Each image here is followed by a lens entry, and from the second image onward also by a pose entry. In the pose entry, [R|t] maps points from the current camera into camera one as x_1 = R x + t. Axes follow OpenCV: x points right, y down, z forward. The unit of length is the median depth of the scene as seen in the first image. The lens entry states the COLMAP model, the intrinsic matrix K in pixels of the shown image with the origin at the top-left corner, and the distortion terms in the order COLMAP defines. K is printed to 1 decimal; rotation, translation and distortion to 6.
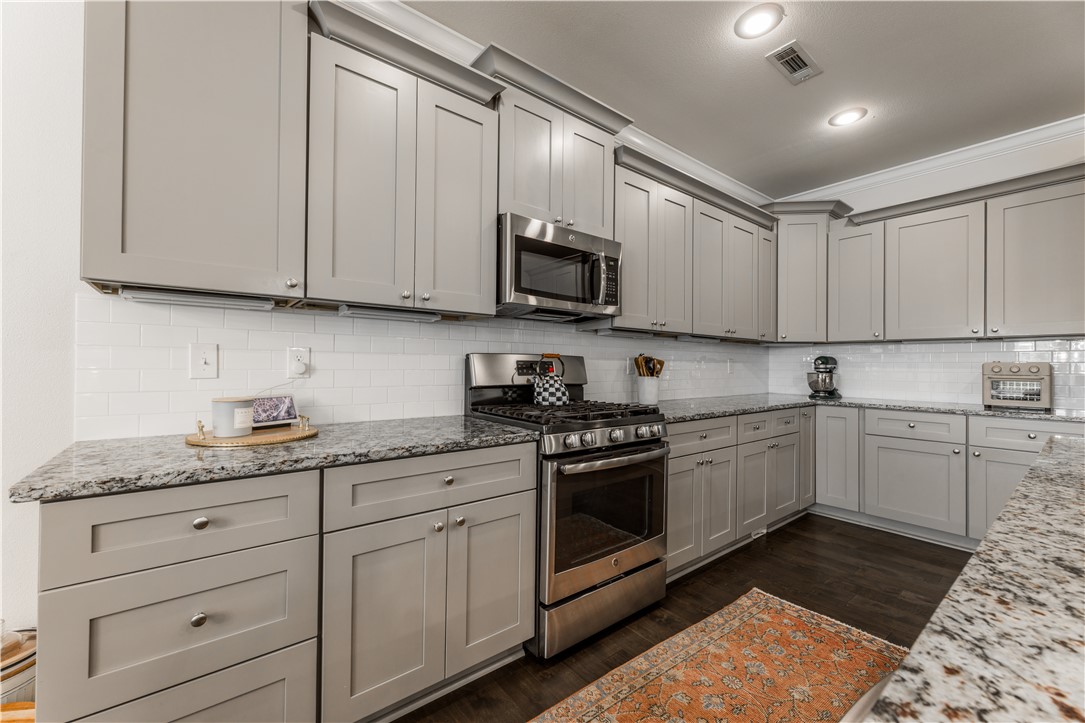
lens RADIAL K [[436.6, 0, 539.0], [0, 436.6, 362.2], [0, 0, 1]] dist [-0.001446, 0.000544]
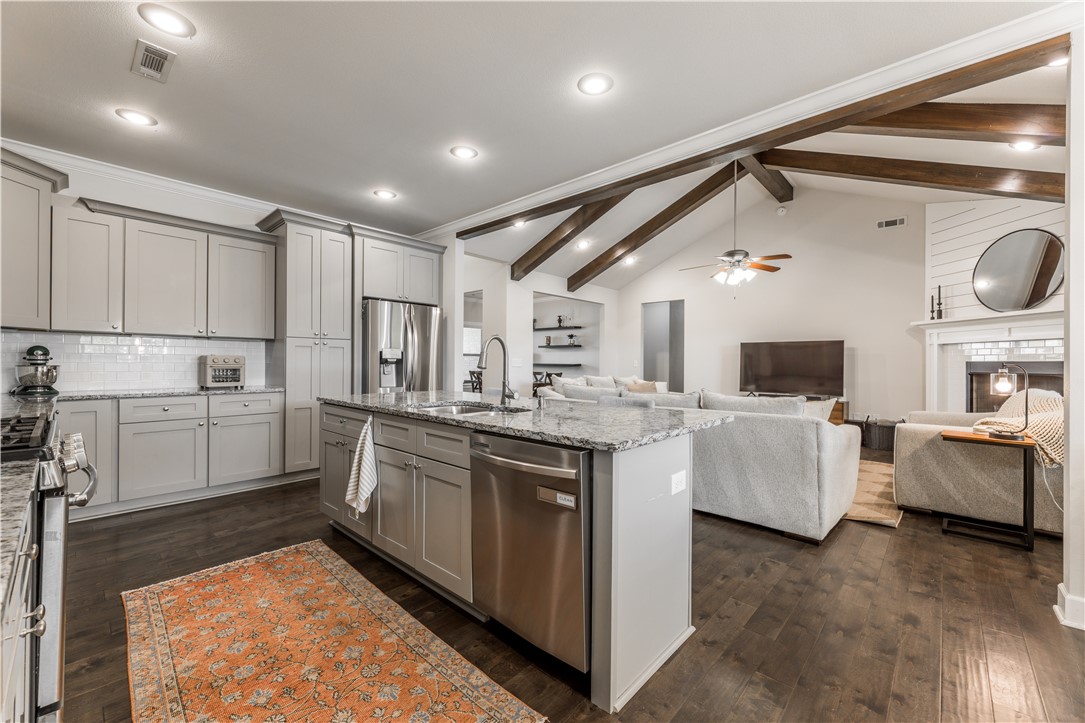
lens RADIAL K [[436.6, 0, 539.0], [0, 436.6, 362.2], [0, 0, 1]] dist [-0.001446, 0.000544]
pose [[-0.152577, -0.010448, 0.988236, -0.578956], [-0.013119, 0.999877, 0.008546, -0.003244], [-0.988205, -0.011661, -0.152695, 0.257879]]
